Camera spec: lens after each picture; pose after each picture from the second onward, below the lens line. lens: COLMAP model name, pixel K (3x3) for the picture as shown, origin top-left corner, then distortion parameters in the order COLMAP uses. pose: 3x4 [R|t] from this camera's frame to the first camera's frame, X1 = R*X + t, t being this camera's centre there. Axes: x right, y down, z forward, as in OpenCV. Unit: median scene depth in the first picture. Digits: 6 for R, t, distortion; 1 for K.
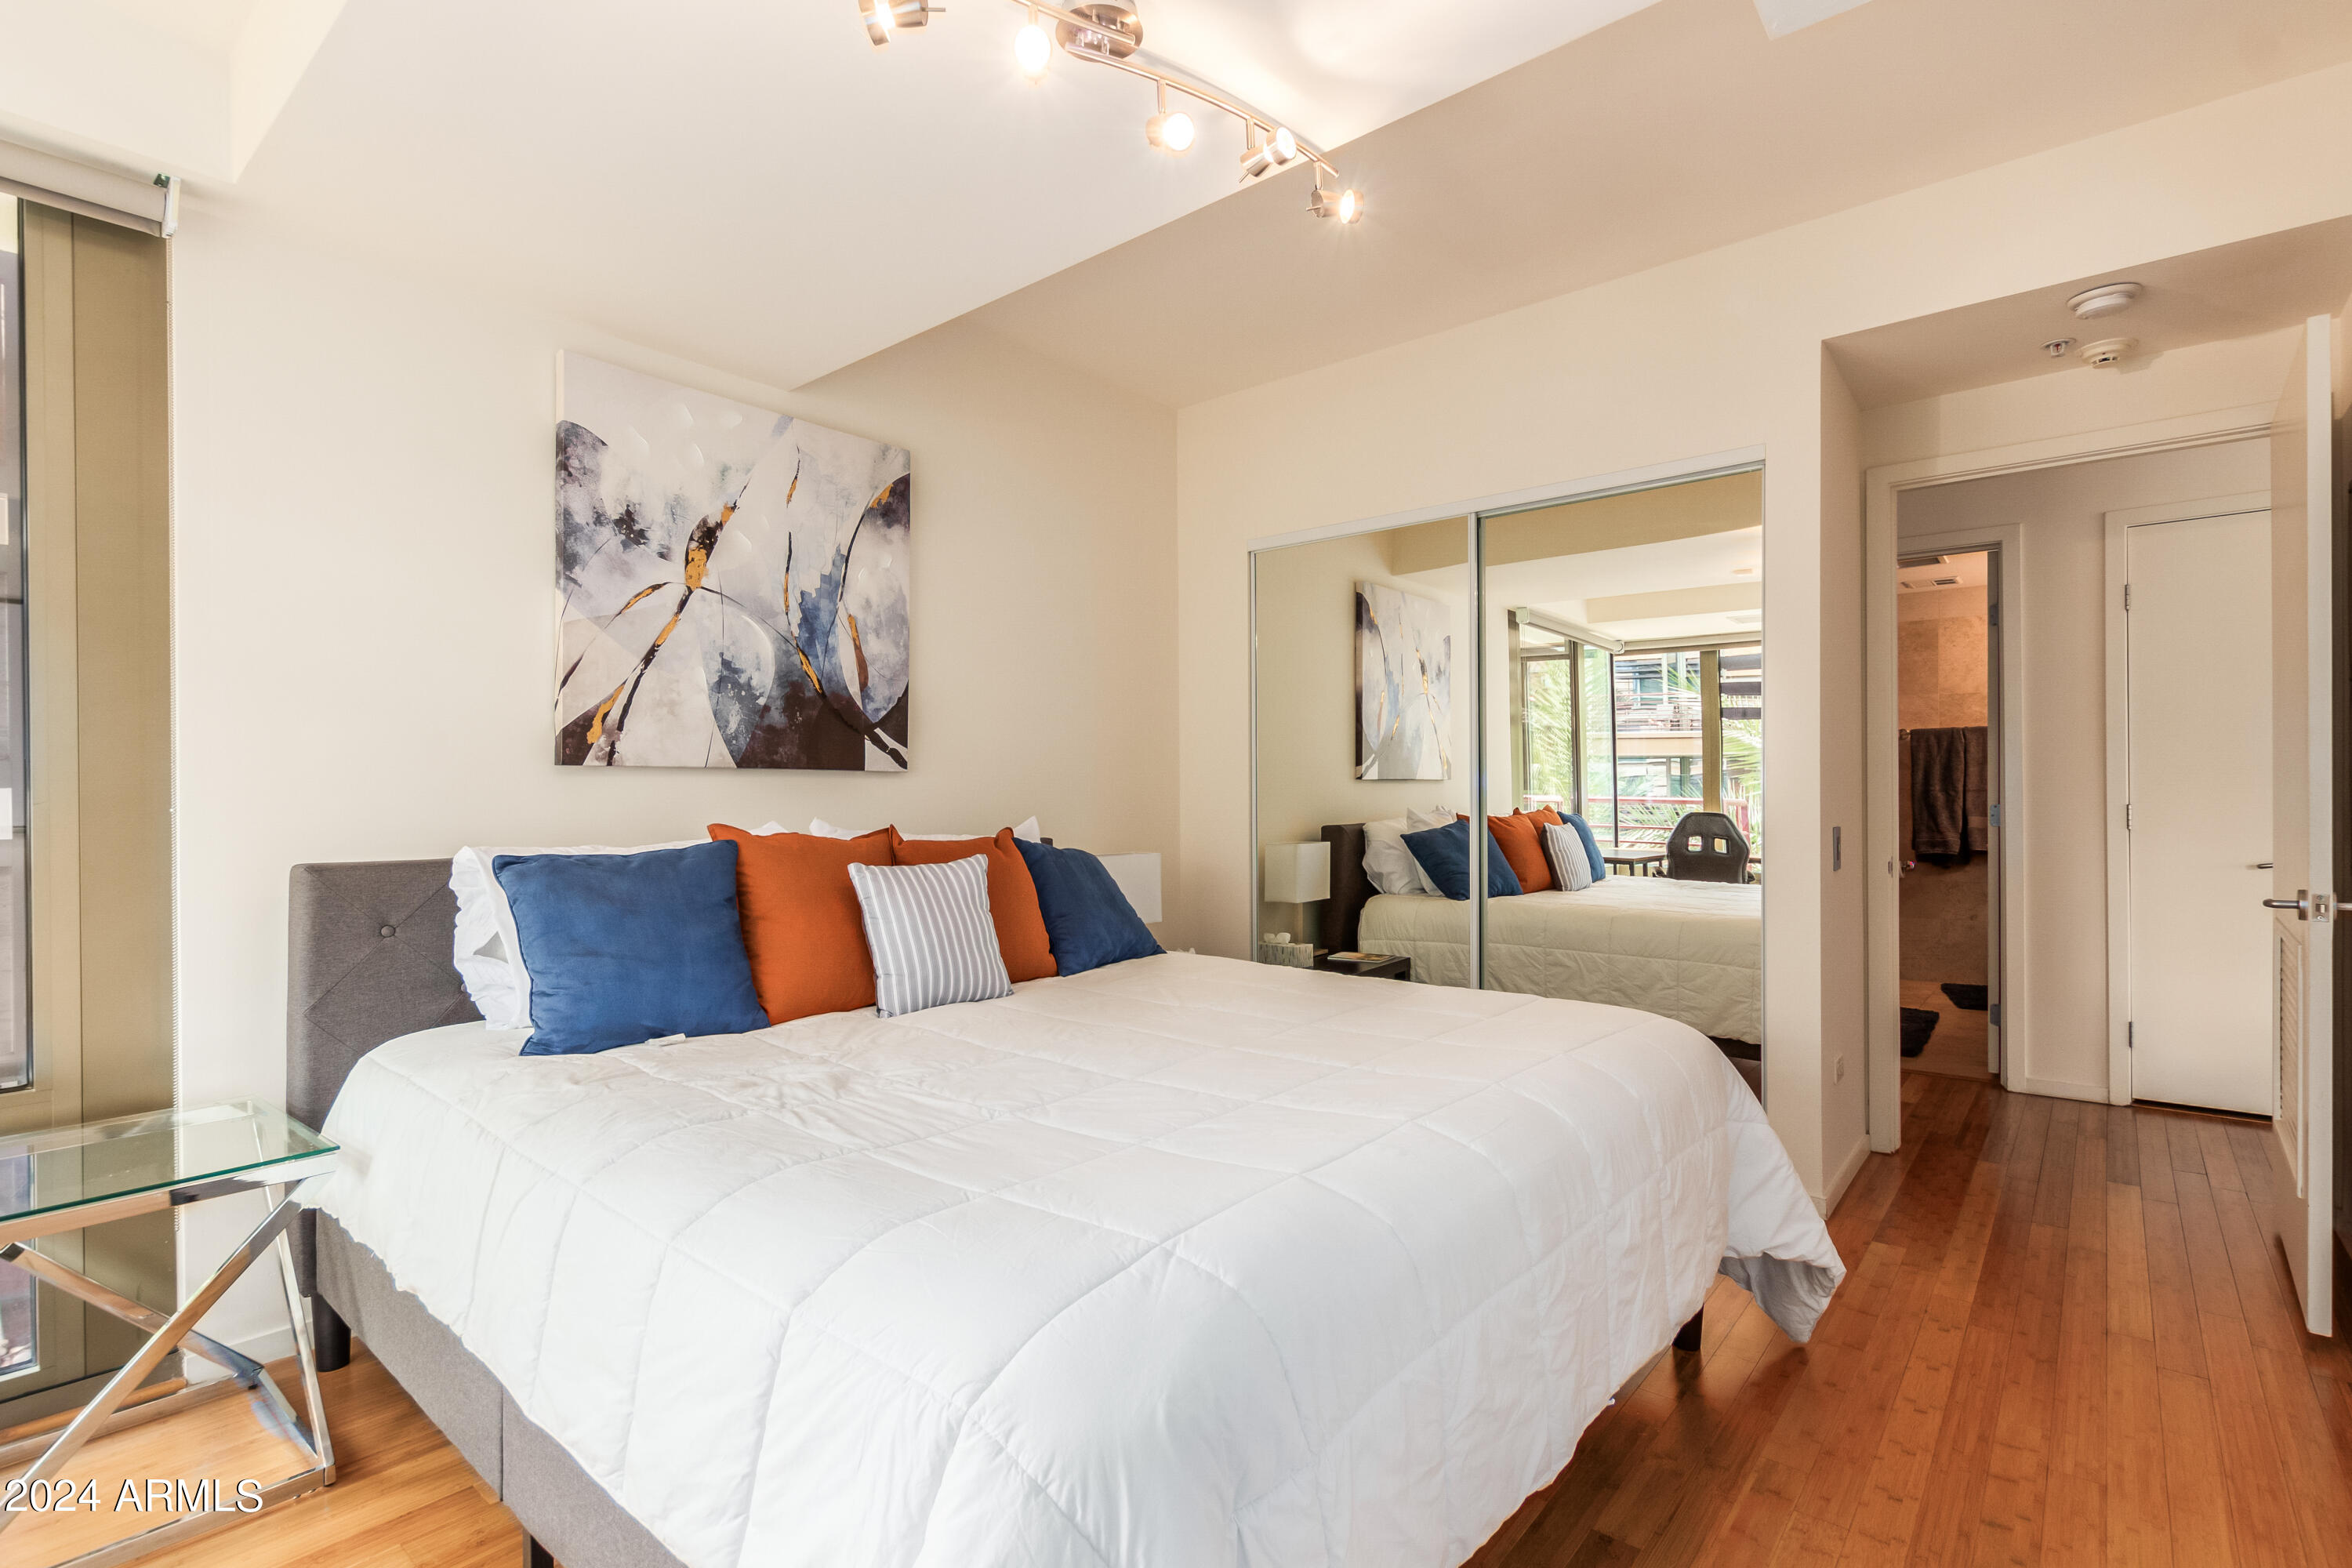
lens RADIAL K [[1105.5, 0, 1177.9], [0, 1105.5, 784.6], [0, 0, 1]] dist [0.014591, -0.007936]
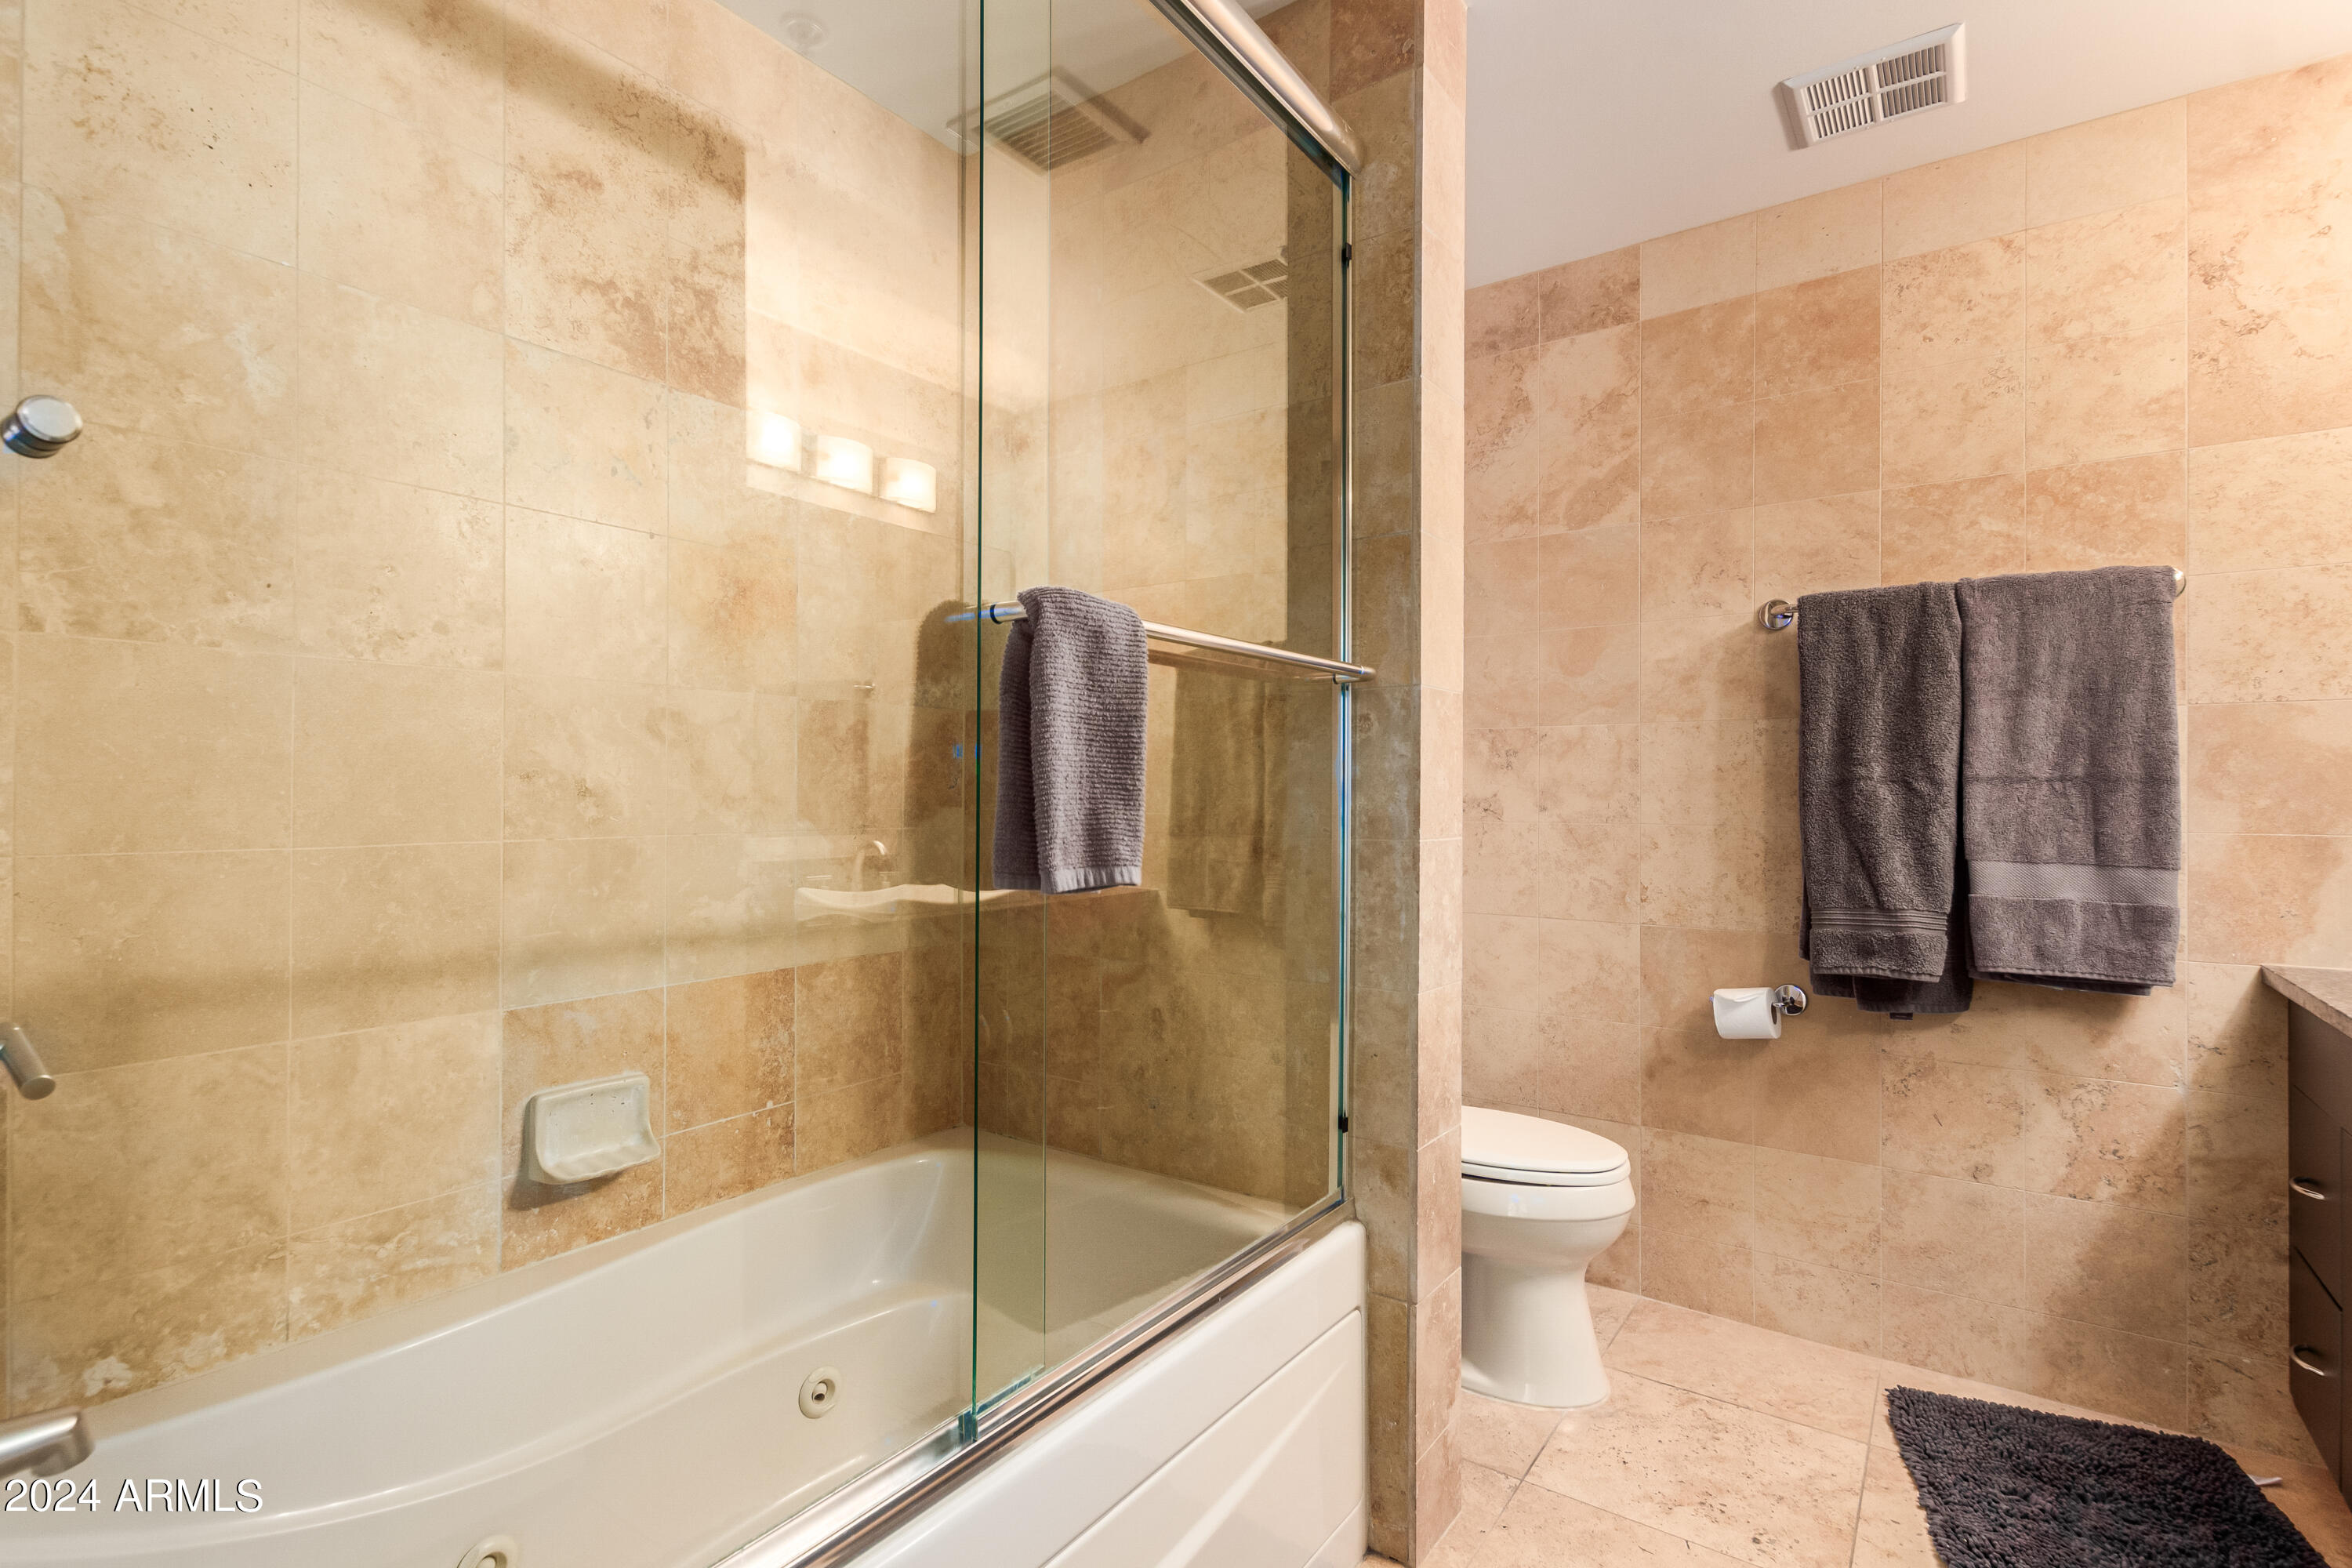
lens RADIAL K [[1105.5, 0, 1177.9], [0, 1105.5, 784.6], [0, 0, 1]] dist [0.014591, -0.007936]
pose [[0.996561, 0.004193, 0.082761, 0.453184], [-0.004264, 0.999991, 0.000675, 0.007554], [-0.082757, -0.001025, 0.996569, 0.693392]]
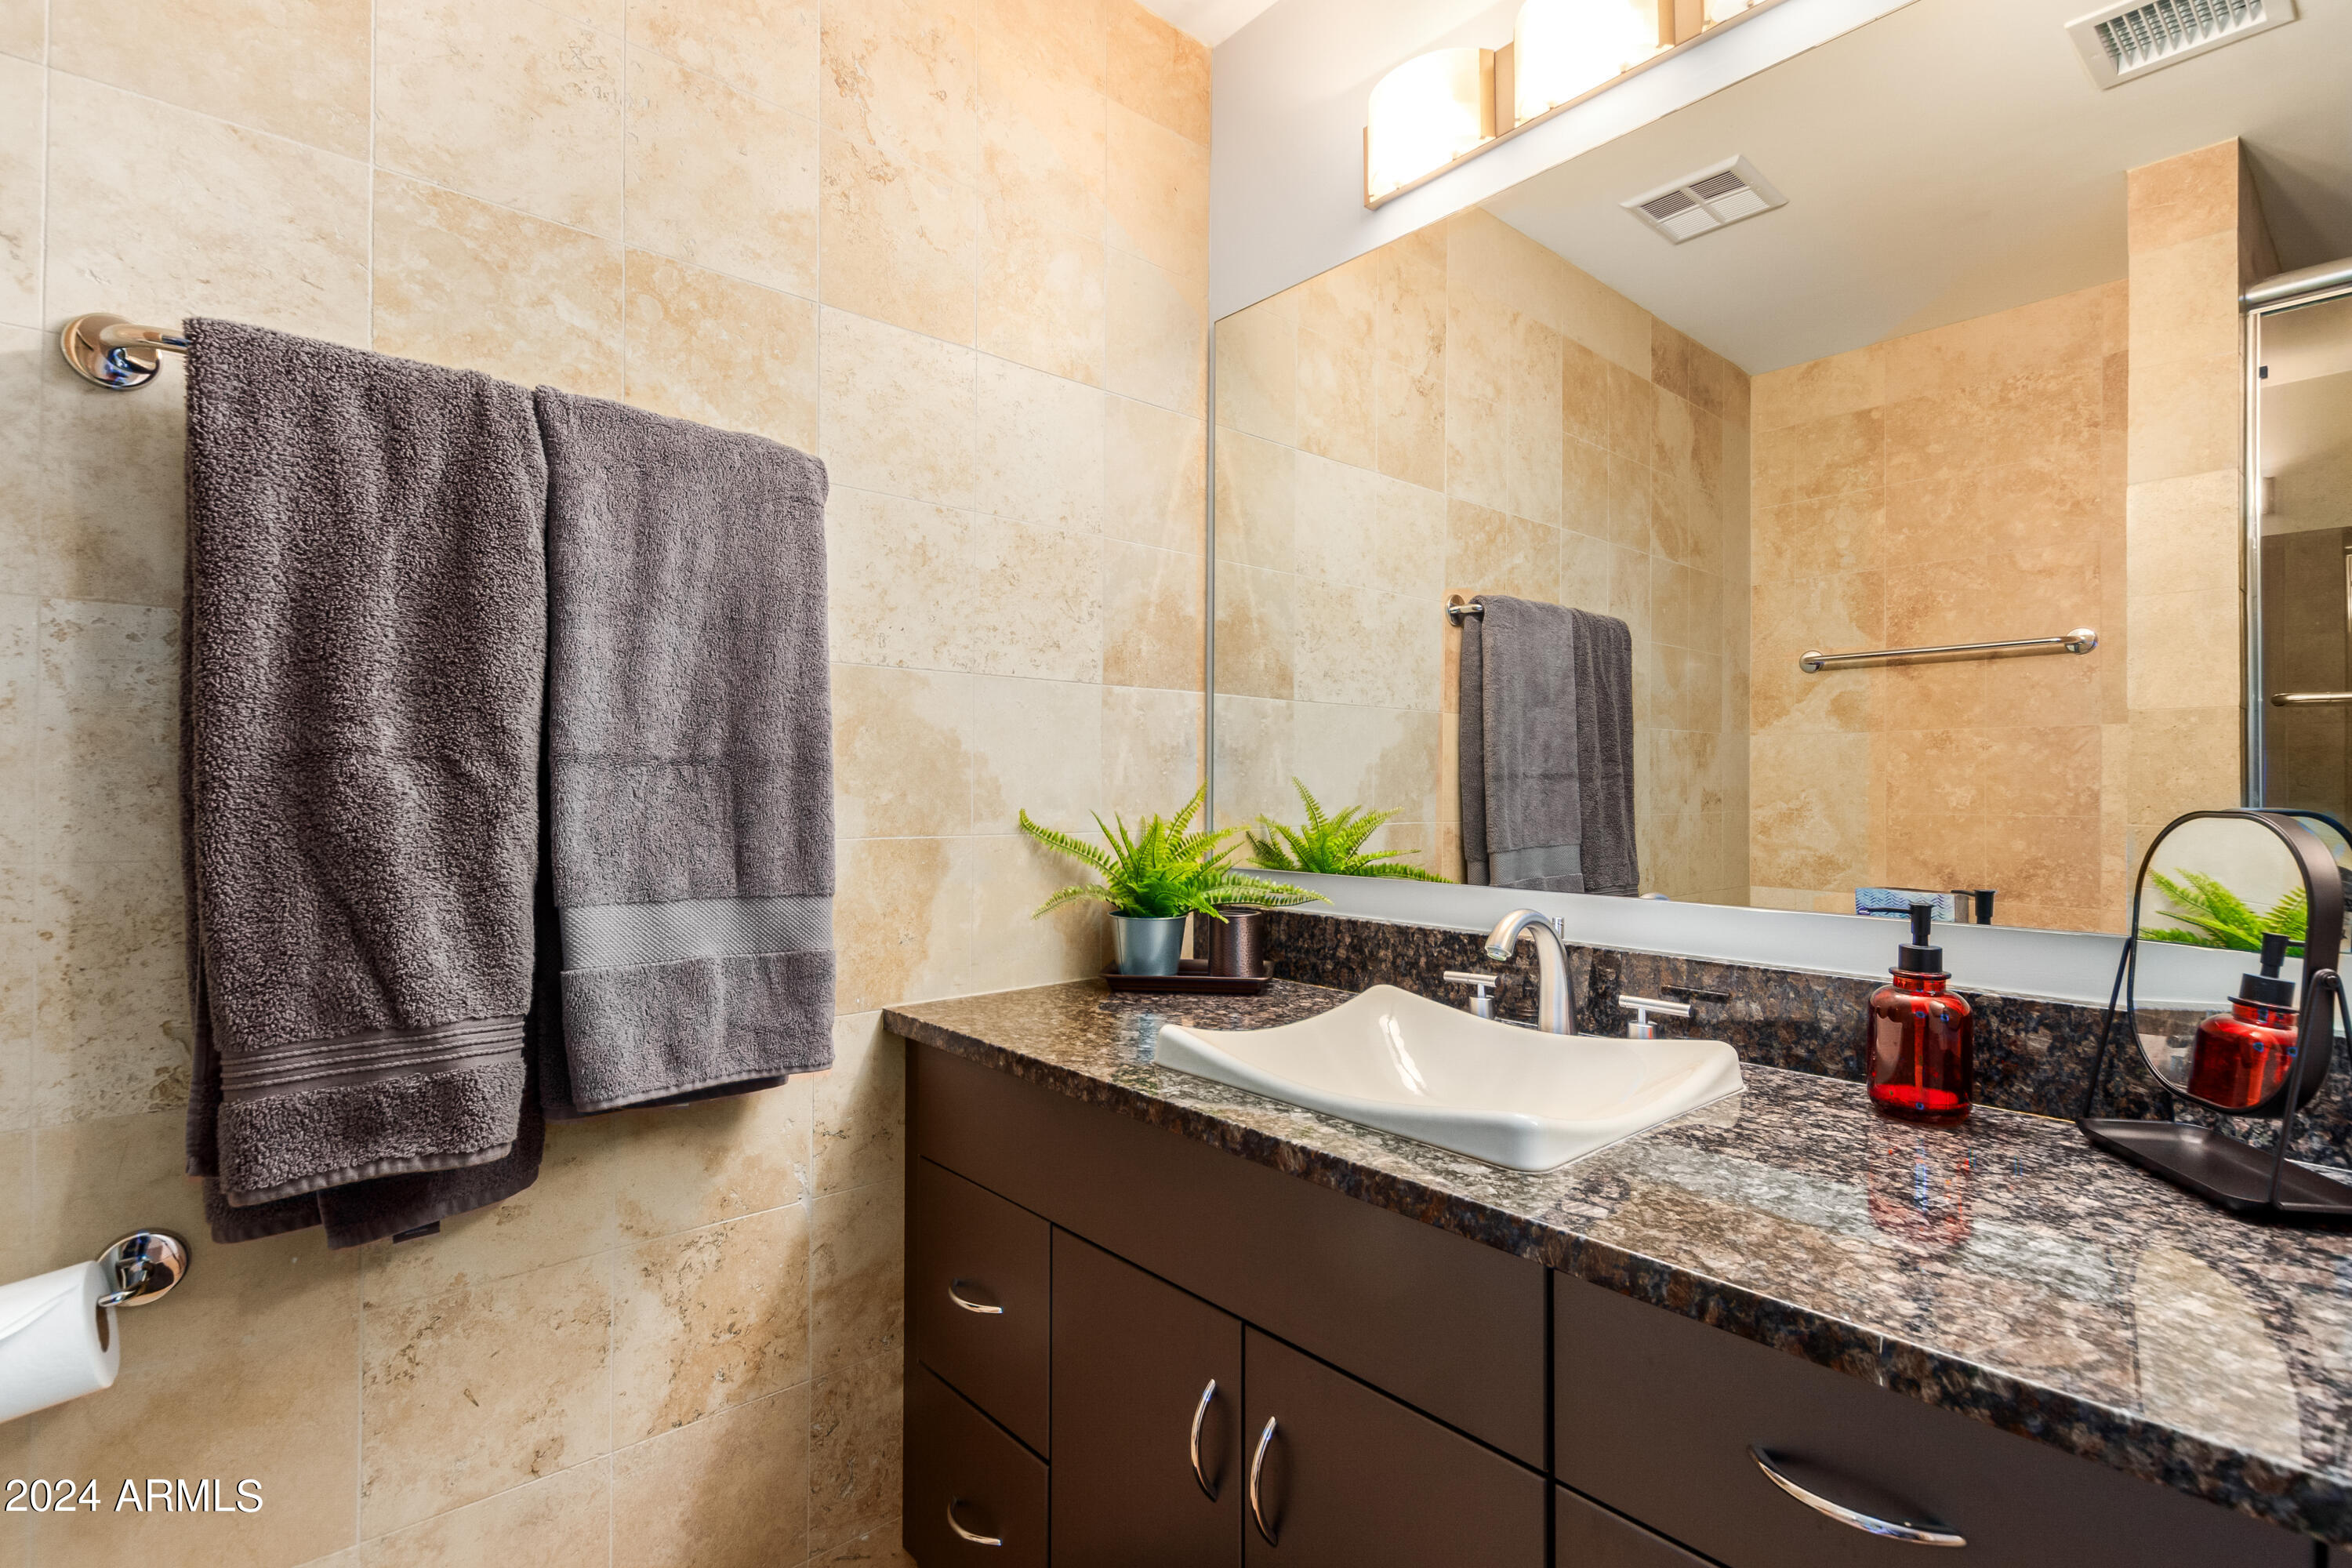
lens RADIAL K [[1105.5, 0, 1177.9], [0, 1105.5, 784.6], [0, 0, 1]] dist [0.014591, -0.007936]
pose [[0.141923, 0.006140, 0.989859, 0.546310], [-0.012840, 0.999908, -0.004361, 0.008972], [-0.989794, -0.012091, 0.141988, 0.867763]]
